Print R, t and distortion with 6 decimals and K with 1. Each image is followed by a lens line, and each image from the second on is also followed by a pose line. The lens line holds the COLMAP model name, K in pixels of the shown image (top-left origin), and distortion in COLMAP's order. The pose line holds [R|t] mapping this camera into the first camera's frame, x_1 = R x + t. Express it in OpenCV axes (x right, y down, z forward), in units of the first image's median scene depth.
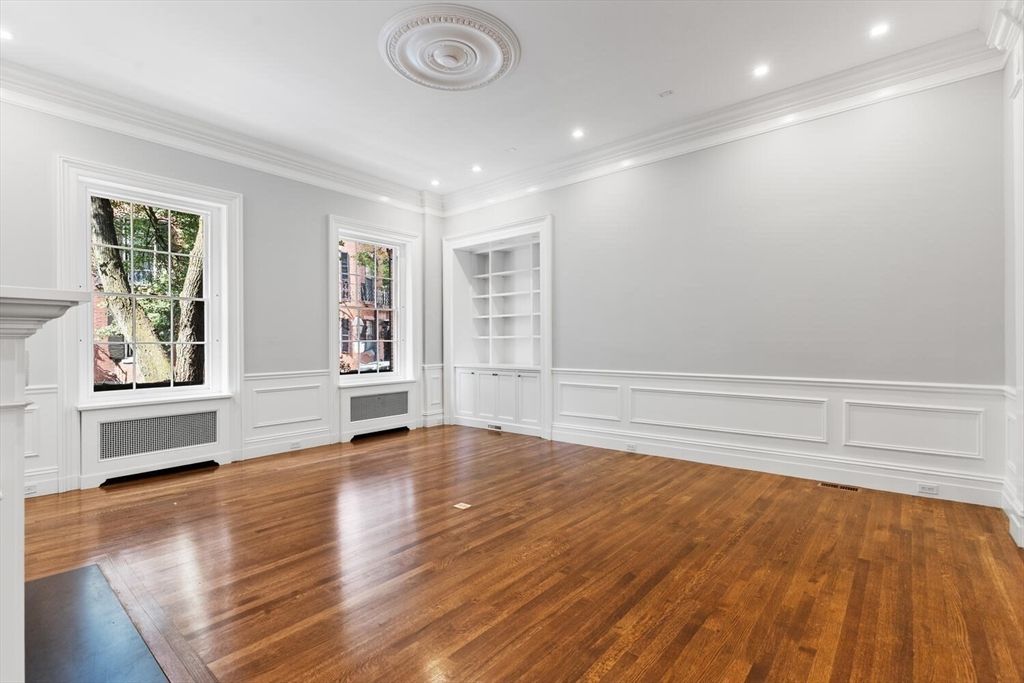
lens RADIAL K [[467.9, 0, 510.1], [0, 467.9, 342.7], [0, 0, 1]] dist [0.008014, -0.002039]
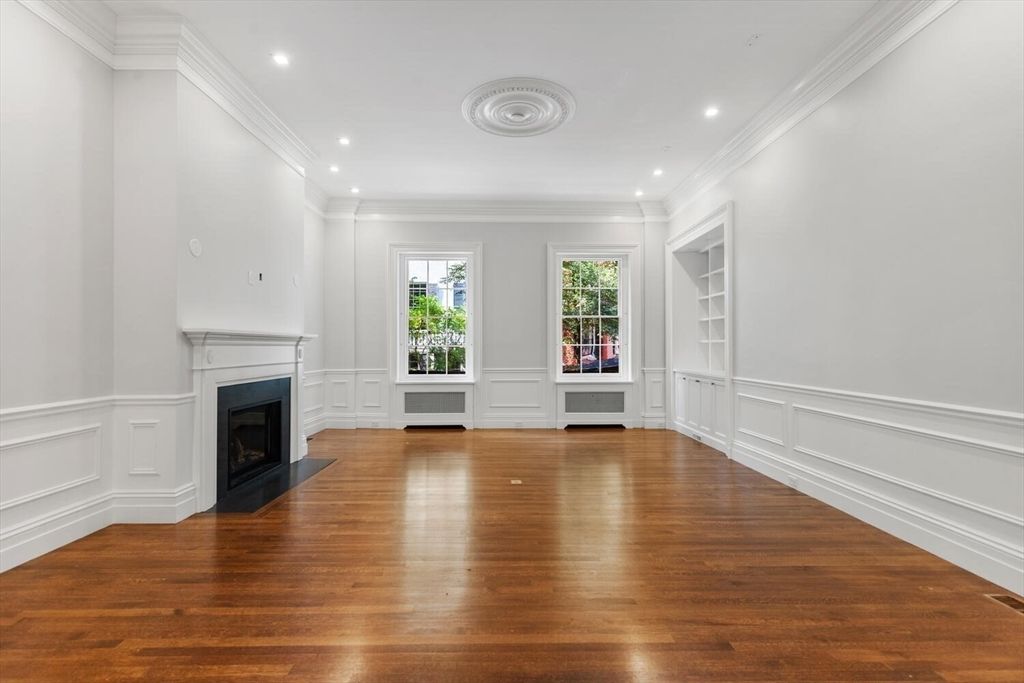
lens RADIAL K [[467.9, 0, 510.2], [0, 467.9, 342.2], [0, 0, 1]] dist [0.008014, -0.002039]
pose [[0.657760, -0.001364, -0.753227, 0.472610], [-0.002854, 0.999987, -0.004304, -0.005304], [0.753222, 0.004981, 0.657747, 0.109009]]
